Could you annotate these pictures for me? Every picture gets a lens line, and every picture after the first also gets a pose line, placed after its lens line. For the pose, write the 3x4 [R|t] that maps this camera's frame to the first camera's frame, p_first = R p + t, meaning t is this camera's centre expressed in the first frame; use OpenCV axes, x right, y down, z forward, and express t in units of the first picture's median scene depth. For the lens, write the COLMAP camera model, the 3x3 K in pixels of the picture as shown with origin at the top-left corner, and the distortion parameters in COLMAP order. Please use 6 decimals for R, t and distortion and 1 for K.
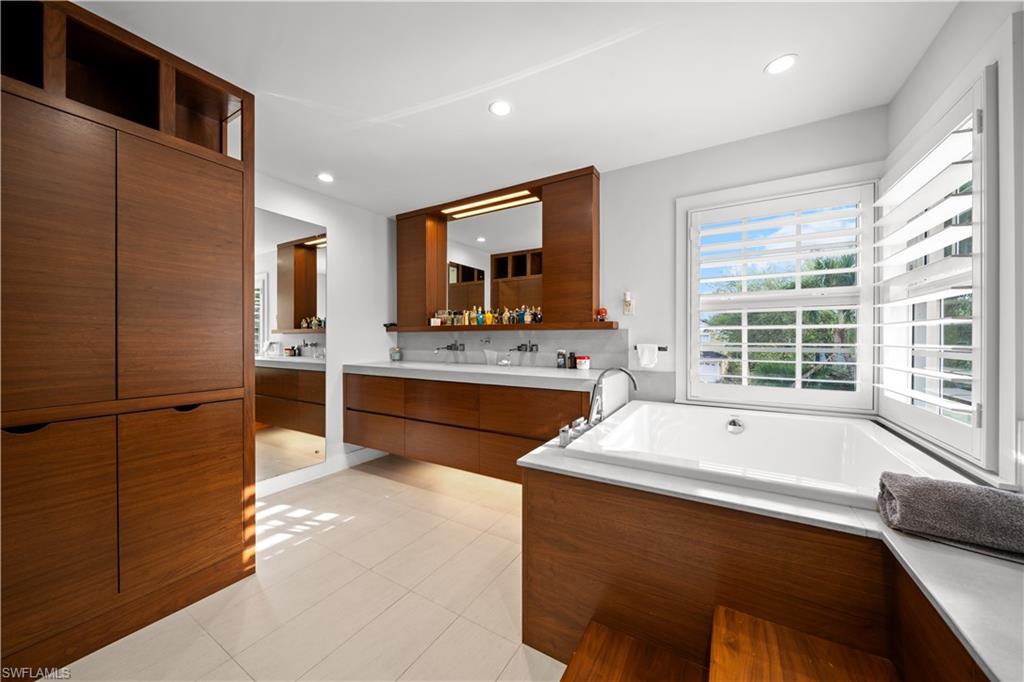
lens RADIAL K [[360.2, 0, 515.6], [0, 360.2, 338.5], [0, 0, 1]] dist [-0.003709, -0.000338]
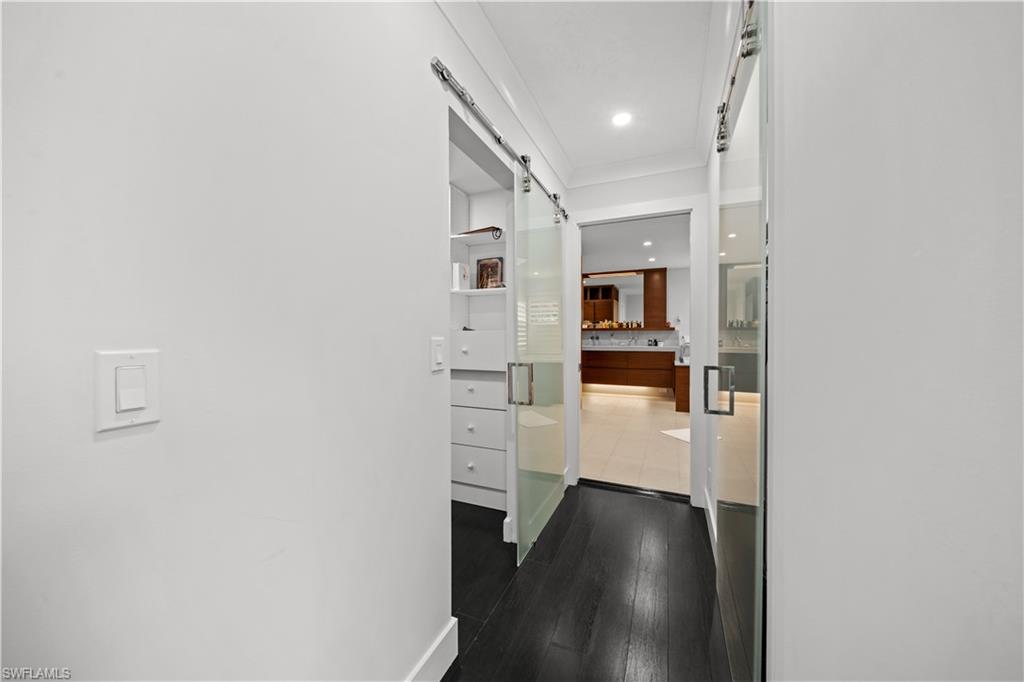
lens RADIAL K [[360.2, 0, 515.6], [0, 360.2, 338.5], [0, 0, 1]] dist [-0.003709, -0.000338]
pose [[0.994268, -0.003385, 0.106860, -1.051968], [0.002410, 0.999954, 0.009246, 0.006746], [-0.106886, -0.008936, 0.994231, -1.353480]]
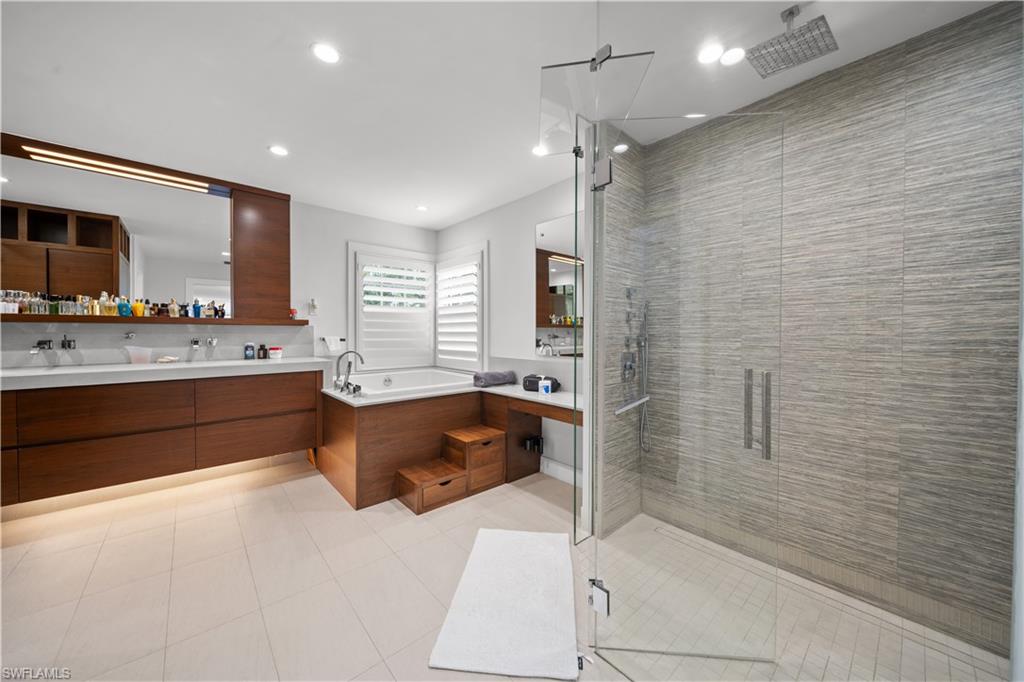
lens RADIAL K [[360.2, 0, 515.6], [0, 360.2, 338.5], [0, 0, 1]] dist [-0.003709, -0.000338]
pose [[0.314401, -0.016378, 0.949149, -0.668857], [-0.004693, 0.999812, 0.018806, -0.006987], [-0.949279, -0.010367, 0.314265, -0.134556]]
